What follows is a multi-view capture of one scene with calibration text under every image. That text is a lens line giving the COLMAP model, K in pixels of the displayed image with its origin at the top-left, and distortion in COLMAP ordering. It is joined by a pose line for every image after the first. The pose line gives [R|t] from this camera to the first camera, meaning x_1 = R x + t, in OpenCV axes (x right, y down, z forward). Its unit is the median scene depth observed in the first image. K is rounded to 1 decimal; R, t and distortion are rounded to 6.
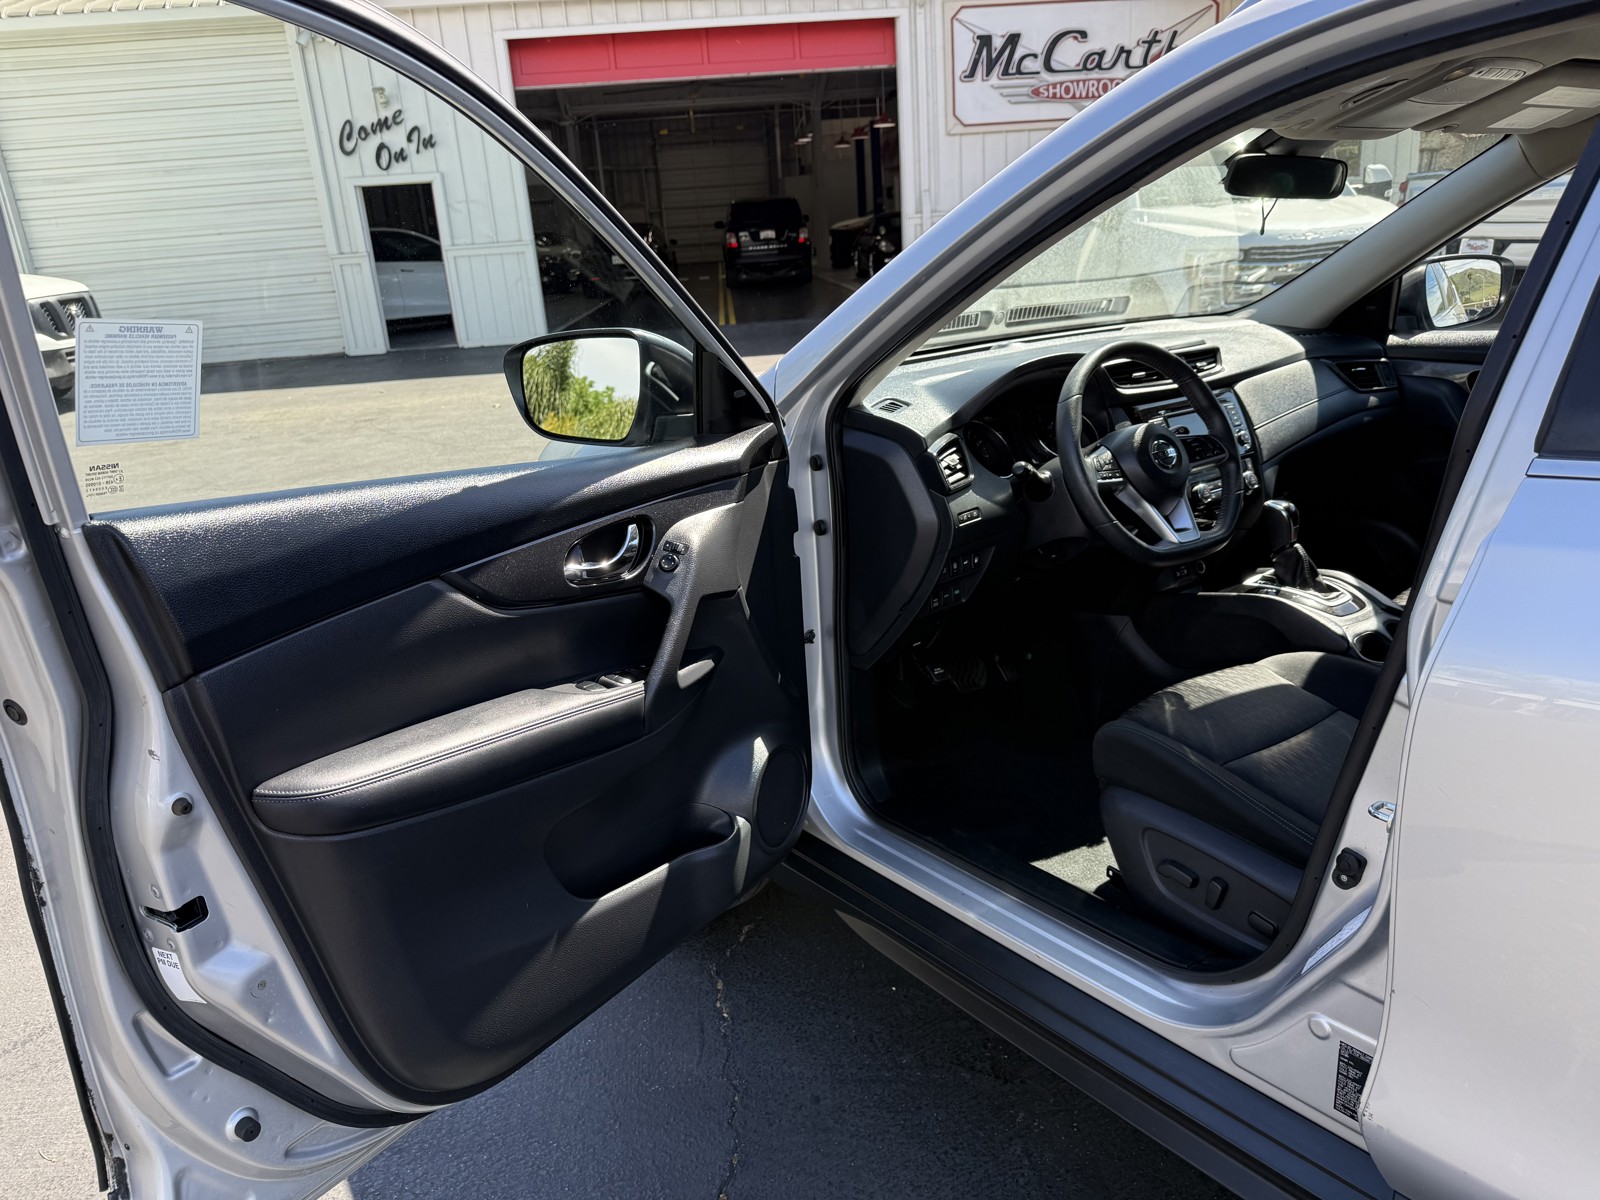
lens RADIAL K [[1133.4, 0, 802.2], [0, 1133.4, 594.9], [0, 0, 1]] dist [0.013919, -0.026173]
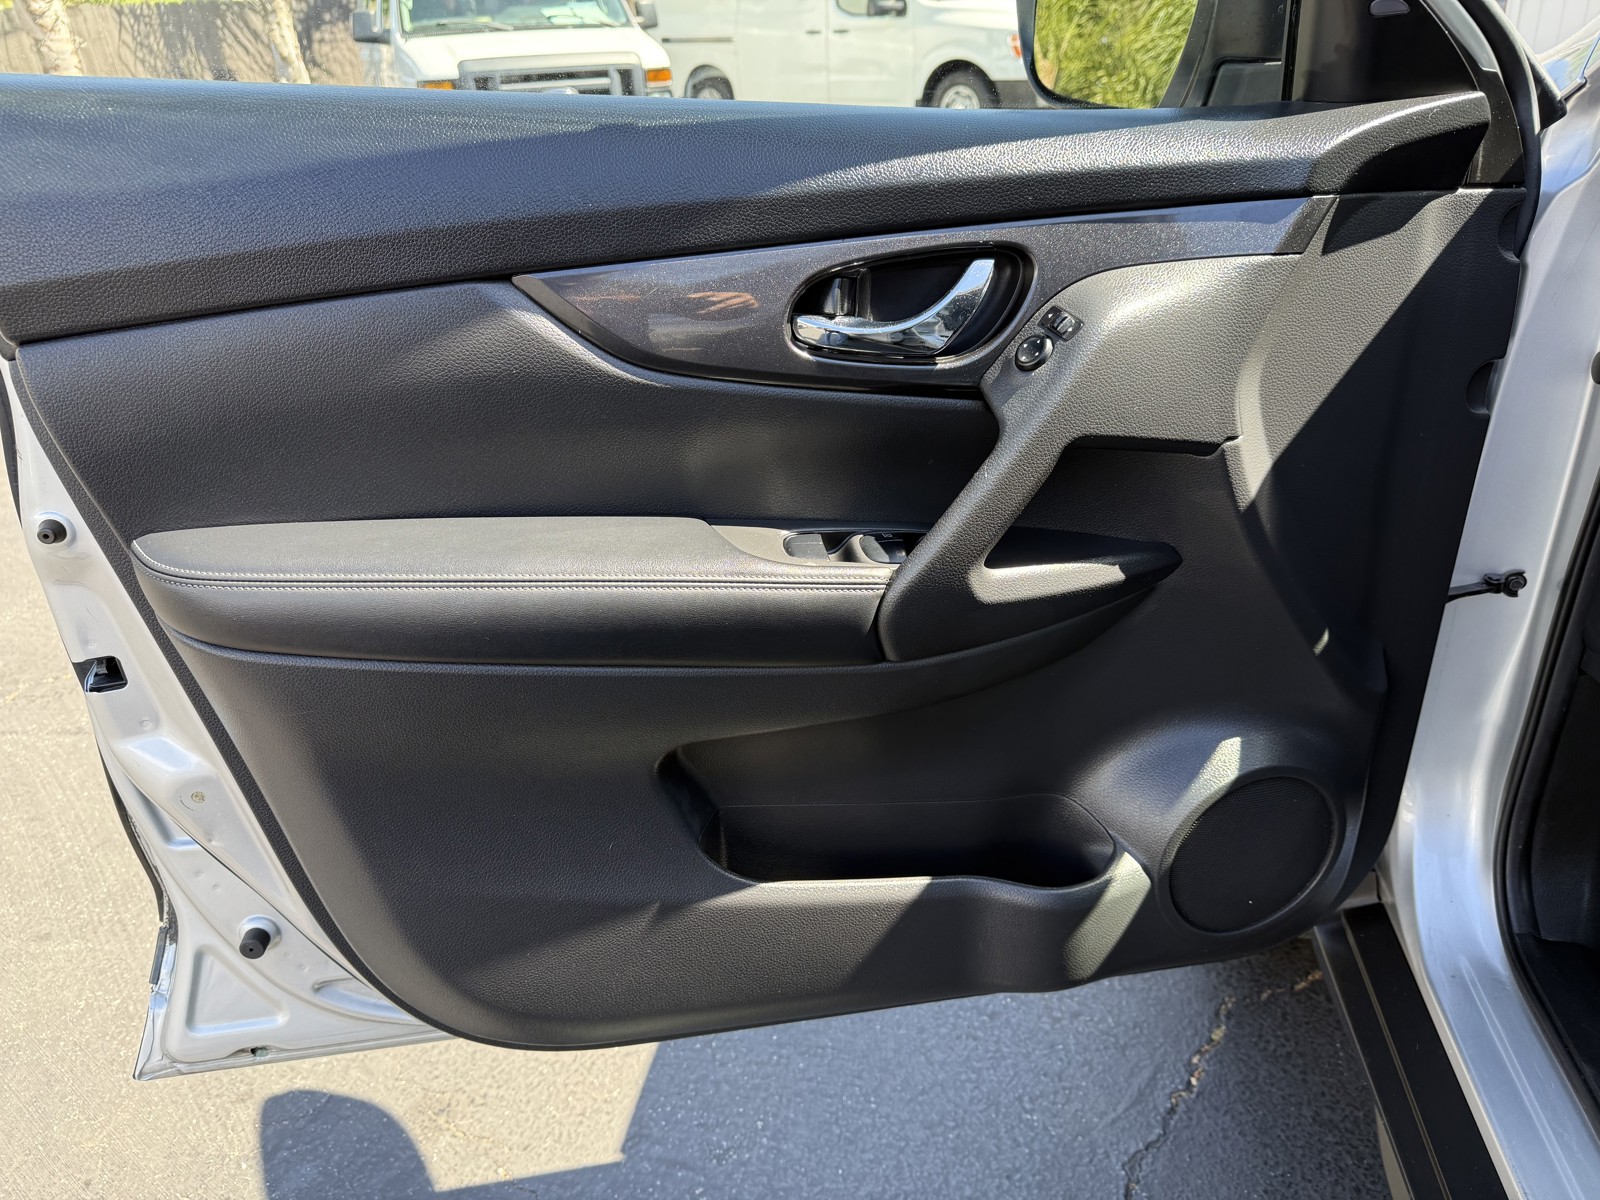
lens RADIAL K [[1133.4, 0, 789.7], [0, 1133.4, 617.4], [0, 0, 1]] dist [0.013919, -0.026173]
pose [[0.670199, 0.348313, -0.655372, 0.172304], [-0.201518, 0.935262, 0.290990, -0.042653], [0.714300, -0.062952, 0.697003, 0.580143]]
